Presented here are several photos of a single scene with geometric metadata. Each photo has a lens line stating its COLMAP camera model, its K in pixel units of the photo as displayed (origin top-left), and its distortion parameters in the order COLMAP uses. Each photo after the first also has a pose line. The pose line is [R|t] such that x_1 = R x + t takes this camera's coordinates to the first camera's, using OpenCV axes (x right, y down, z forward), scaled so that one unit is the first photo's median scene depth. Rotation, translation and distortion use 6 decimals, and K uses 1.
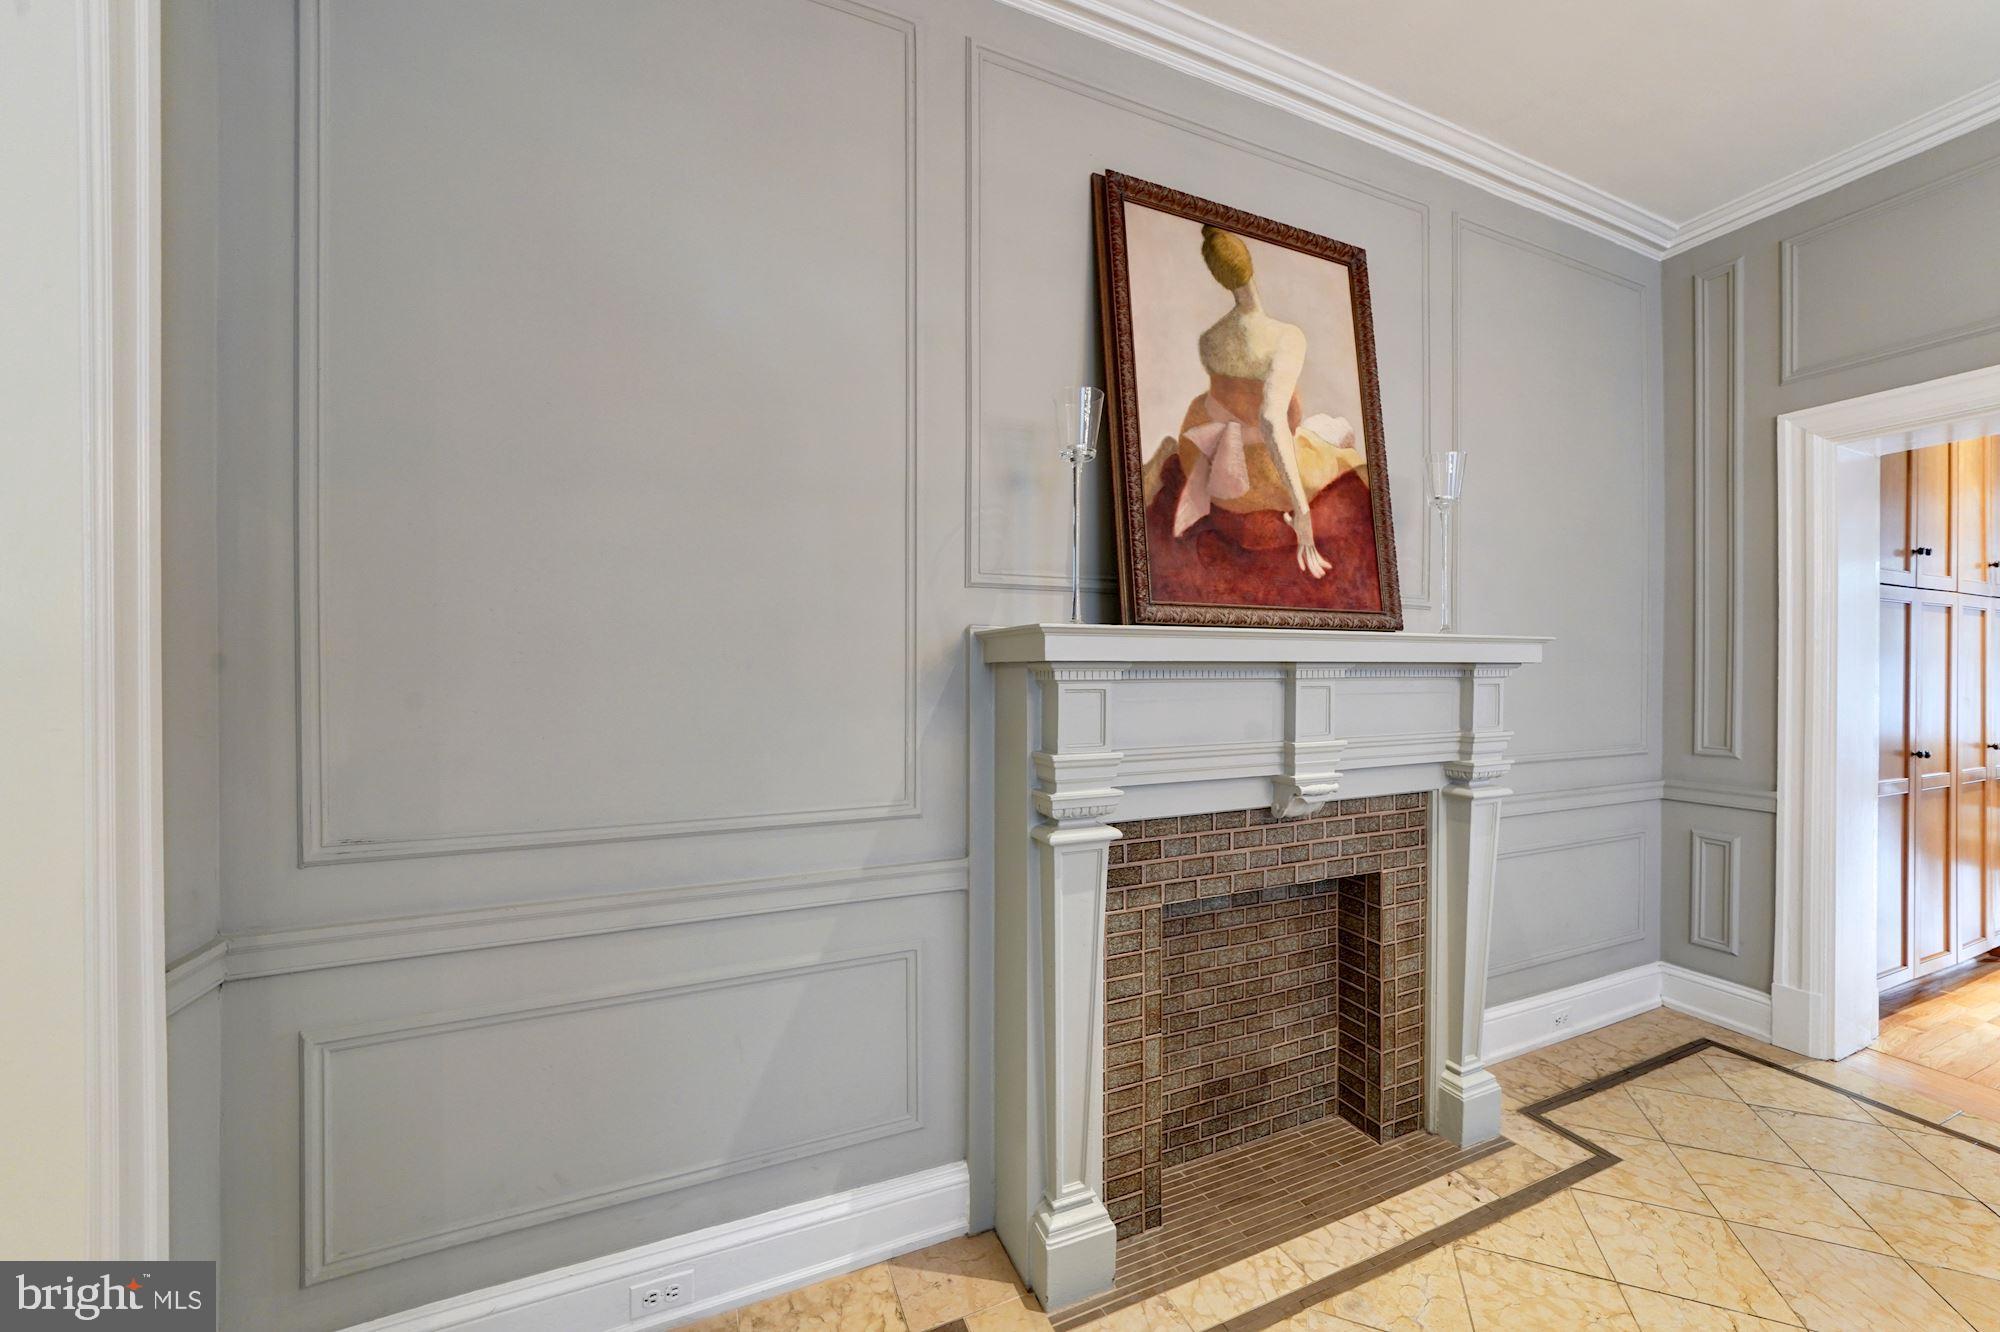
lens RADIAL K [[724.8, 0, 997.1], [0, 724.8, 674.4], [0, 0, 1]] dist [-0.011719, -0.000128]
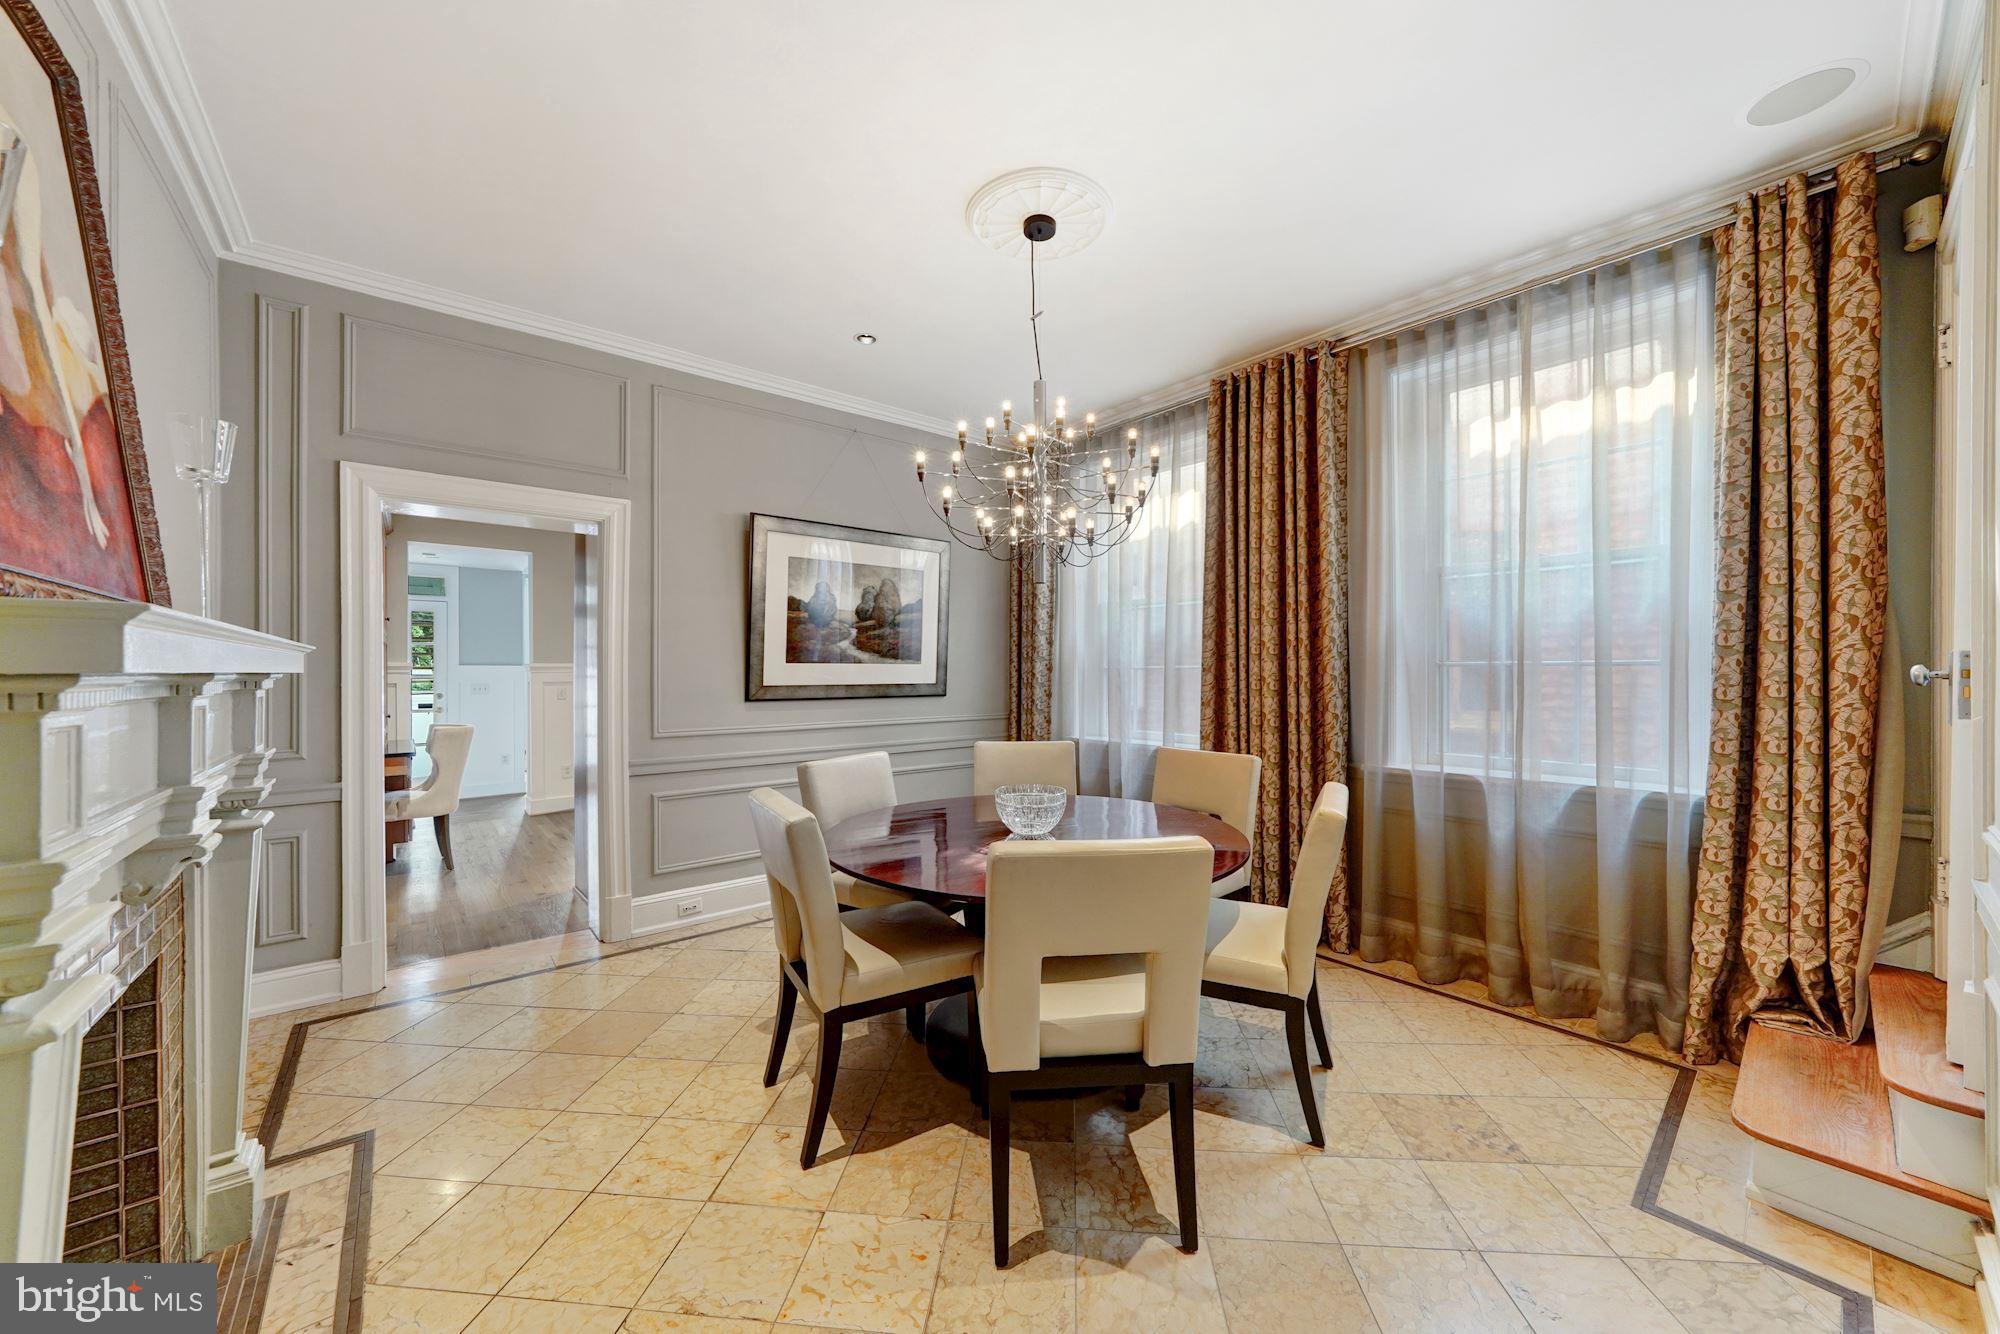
lens RADIAL K [[718.7, 0, 999.7], [0, 718.7, 674.4], [0, 0, 1]] dist [-0.000745, 0.000047]
pose [[-0.281778, -0.003053, 0.959475, -0.436186], [0.010043, 0.999931, 0.006131, -0.011349], [-0.959427, 0.011363, -0.281728, 0.379763]]
